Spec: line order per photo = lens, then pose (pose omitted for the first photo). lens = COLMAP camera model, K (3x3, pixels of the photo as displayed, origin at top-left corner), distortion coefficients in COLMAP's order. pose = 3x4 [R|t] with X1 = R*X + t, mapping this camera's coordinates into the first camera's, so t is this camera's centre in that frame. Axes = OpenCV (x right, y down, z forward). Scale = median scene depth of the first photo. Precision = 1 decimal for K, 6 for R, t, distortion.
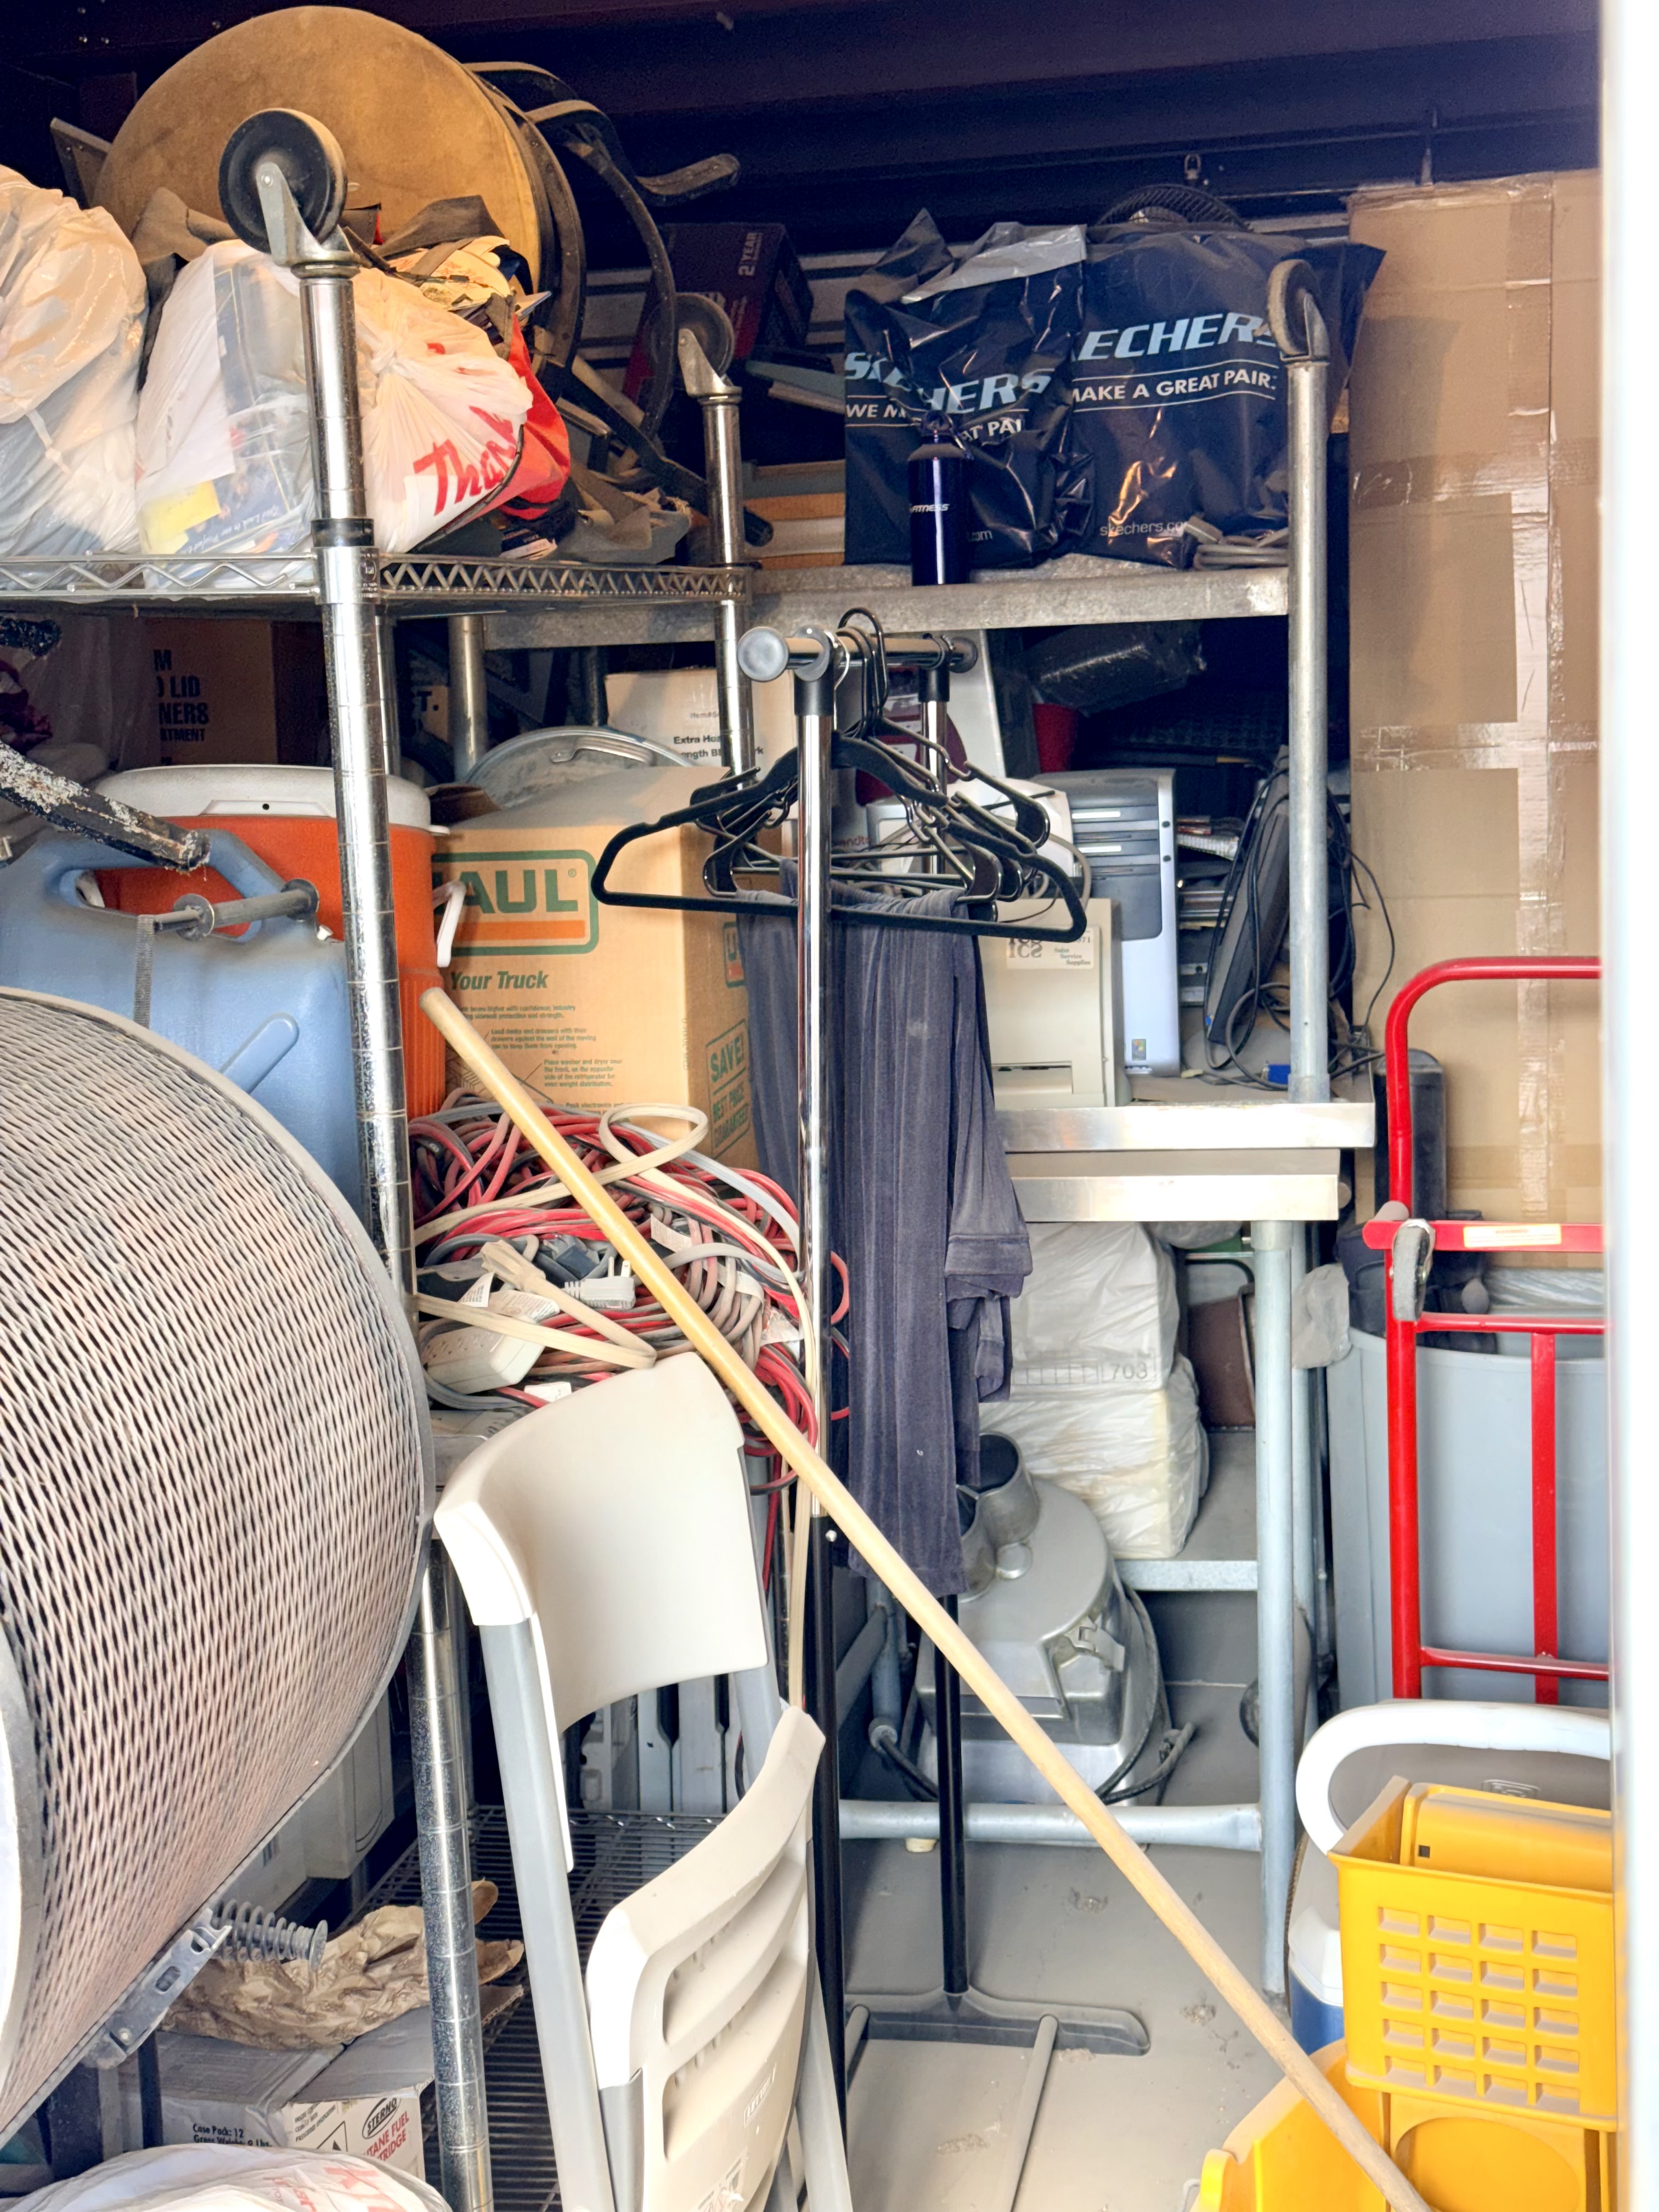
lens RADIAL K [[3071.7, 0, 820.2], [0, 3071.7, 1138.7], [0, 0, 1]] dist [0.177776, -0.298964]
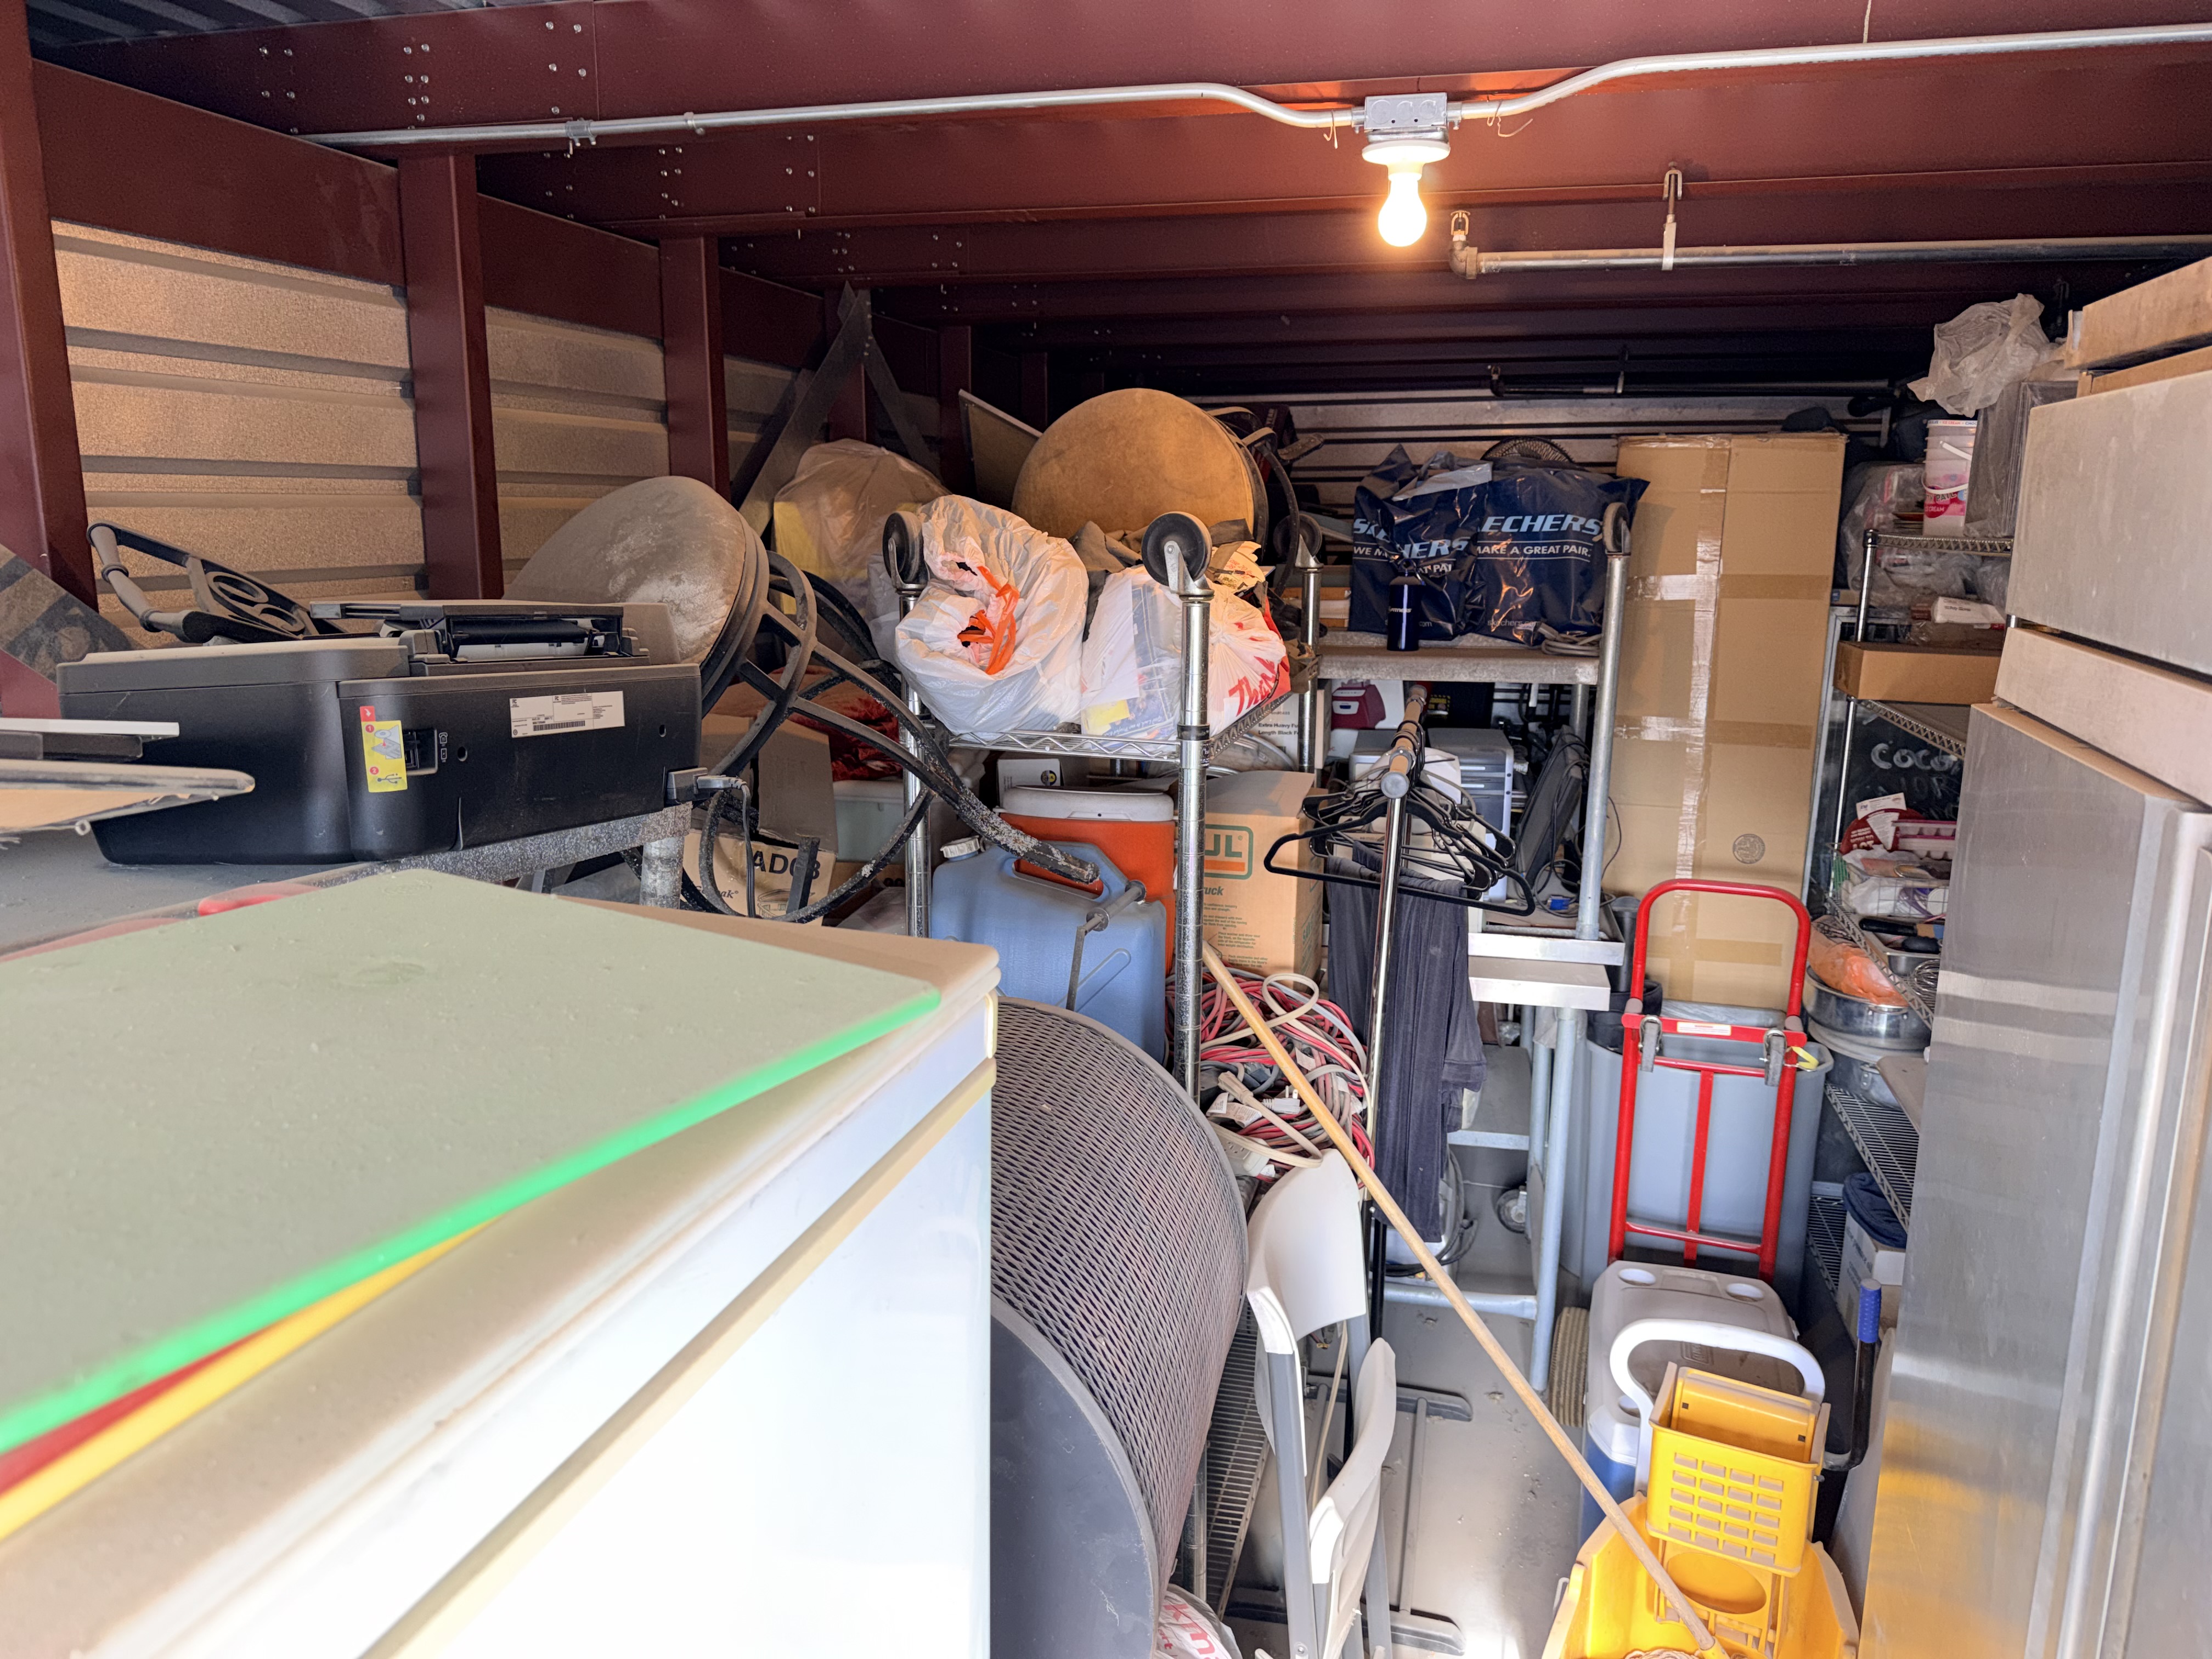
lens RADIAL K [[1538.6, 0, 1119.6], [0, 1538.6, 836.5], [0, 0, 1]] dist [0.185109, -0.383551]
pose [[0.997984, 0.055613, -0.030569, -0.123668], [-0.053778, 0.996873, 0.057902, -0.135935], [0.033694, -0.056142, 0.997854, 0.037484]]
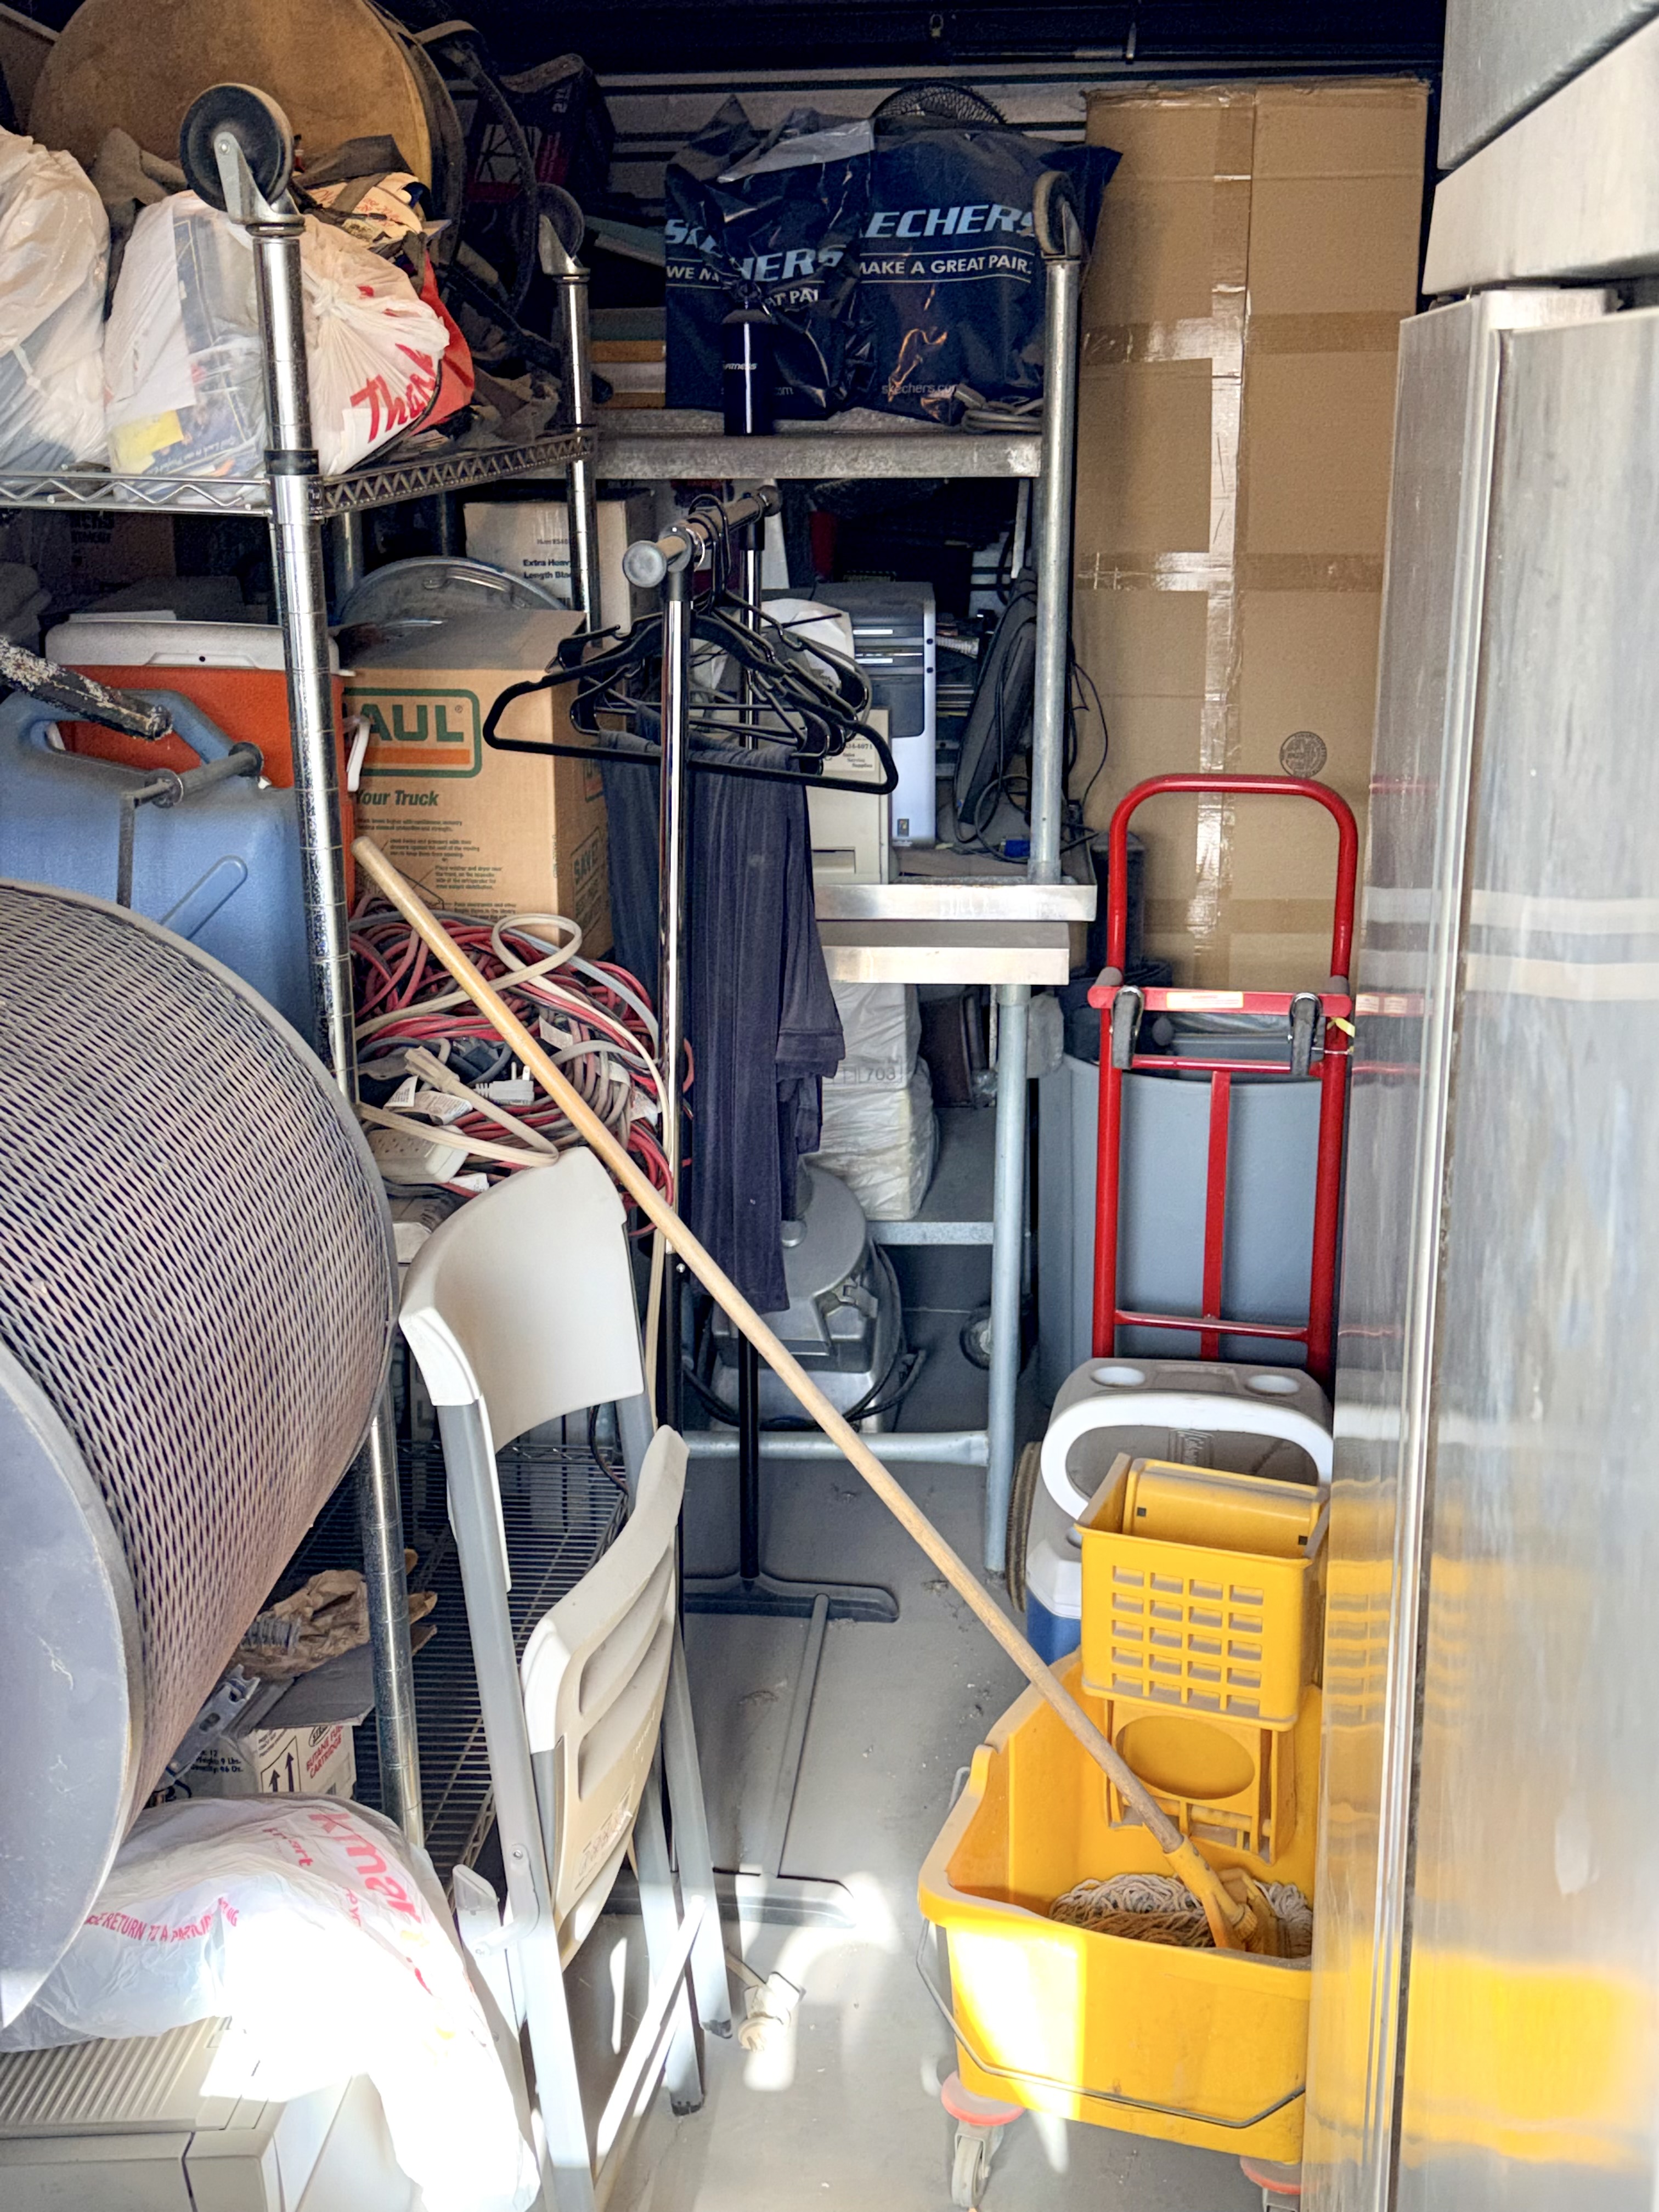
lens RADIAL K [[2490.2, 0, 817.6], [0, 2490.2, 1128.0], [0, 0, 1]] dist [0.212831, -0.499837]
pose [[0.994879, 0.002725, 0.101037, -0.039406], [-0.016752, 0.990256, 0.138246, -0.061215], [-0.099676, -0.139231, 0.985231, 0.007269]]
